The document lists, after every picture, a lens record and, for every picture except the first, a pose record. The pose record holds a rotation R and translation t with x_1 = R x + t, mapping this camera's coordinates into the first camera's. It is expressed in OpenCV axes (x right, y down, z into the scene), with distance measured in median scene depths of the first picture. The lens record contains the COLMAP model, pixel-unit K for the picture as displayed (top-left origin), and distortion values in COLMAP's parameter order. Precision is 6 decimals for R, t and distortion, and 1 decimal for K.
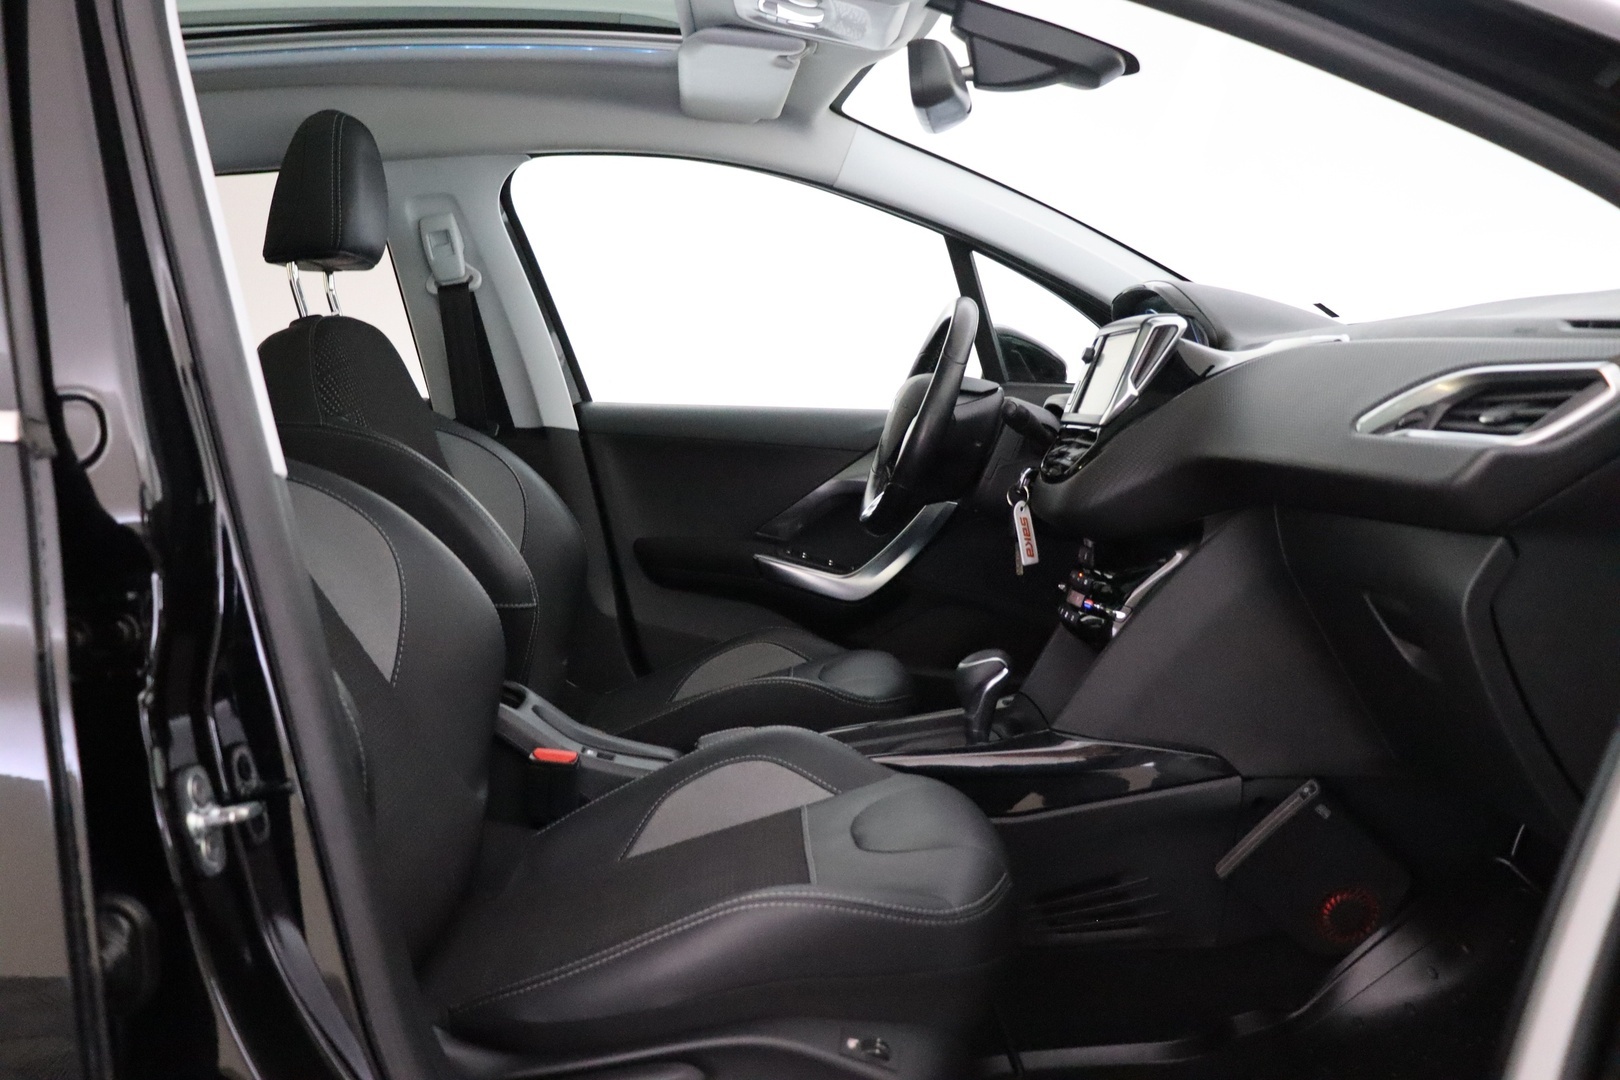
lens RADIAL K [[1421.8, 0, 810.0], [0, 1421.8, 540.0], [0, 0, 1]] dist [-0.121204, 0.089863]
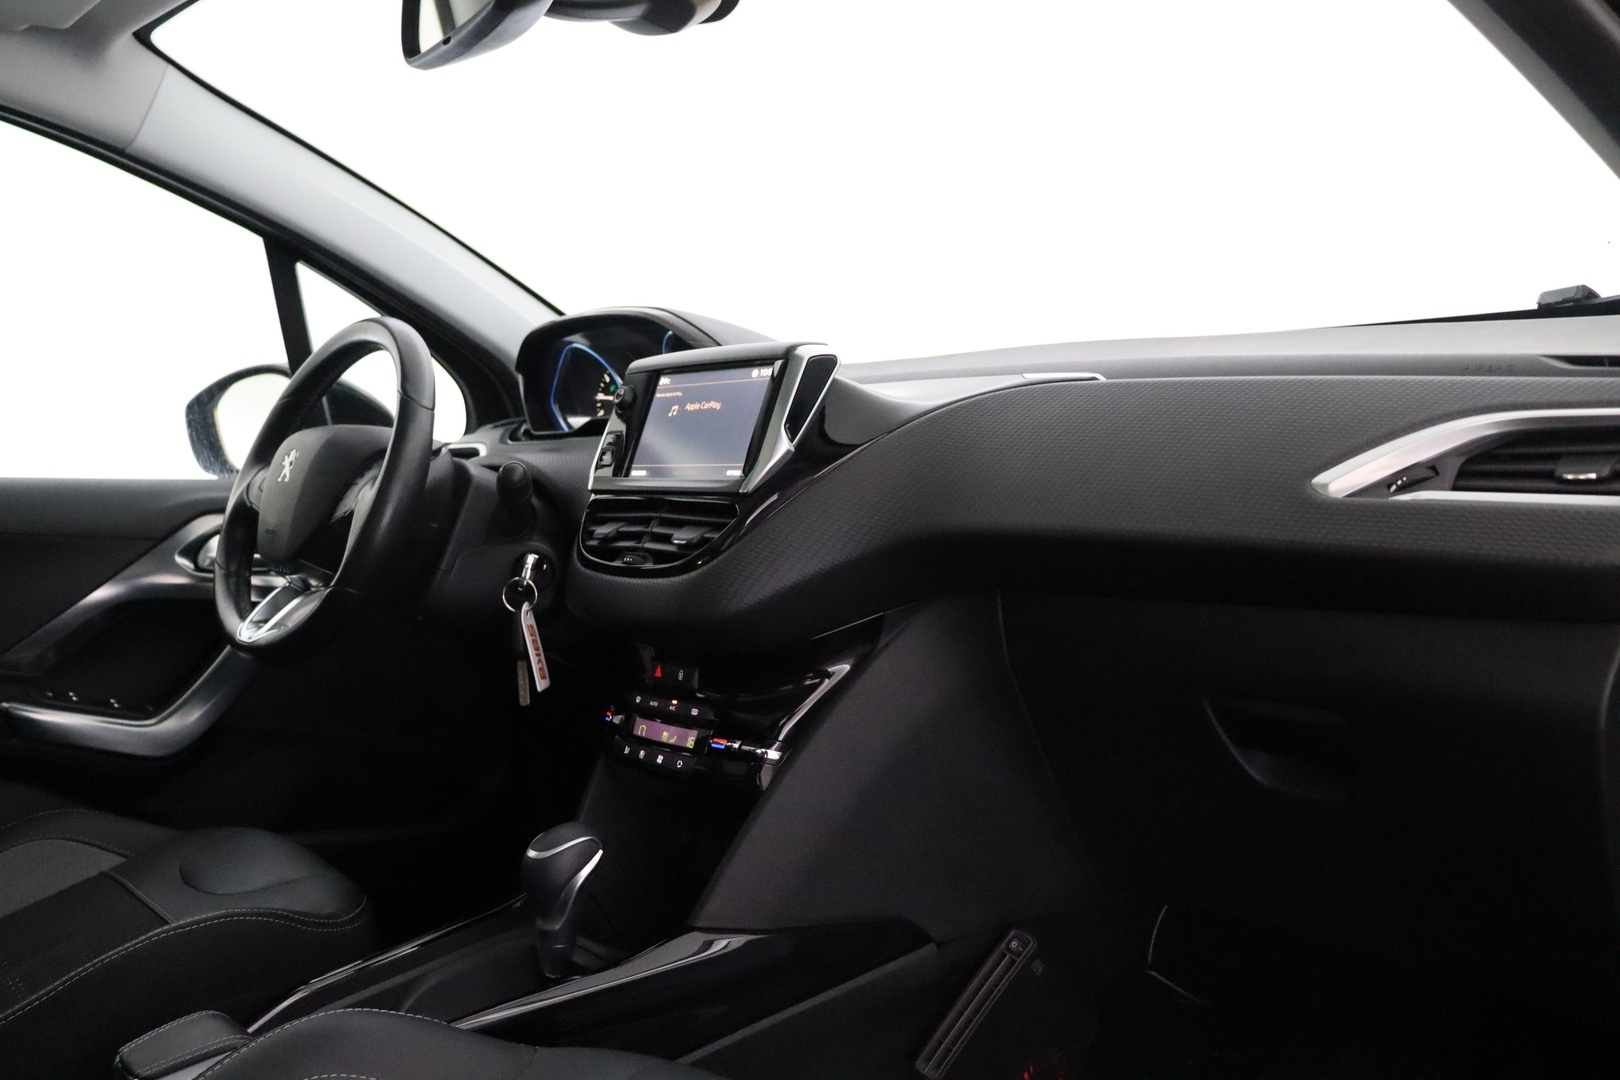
lens RADIAL K [[1421.8, 0, 810.0], [0, 1421.8, 540.0], [0, 0, 1]] dist [-0.121204, 0.089863]
pose [[0.781594, -0.042987, 0.622305, -0.212684], [0.069582, 0.997405, -0.018495, -0.041845], [-0.619895, 0.057757, 0.782557, 0.413329]]
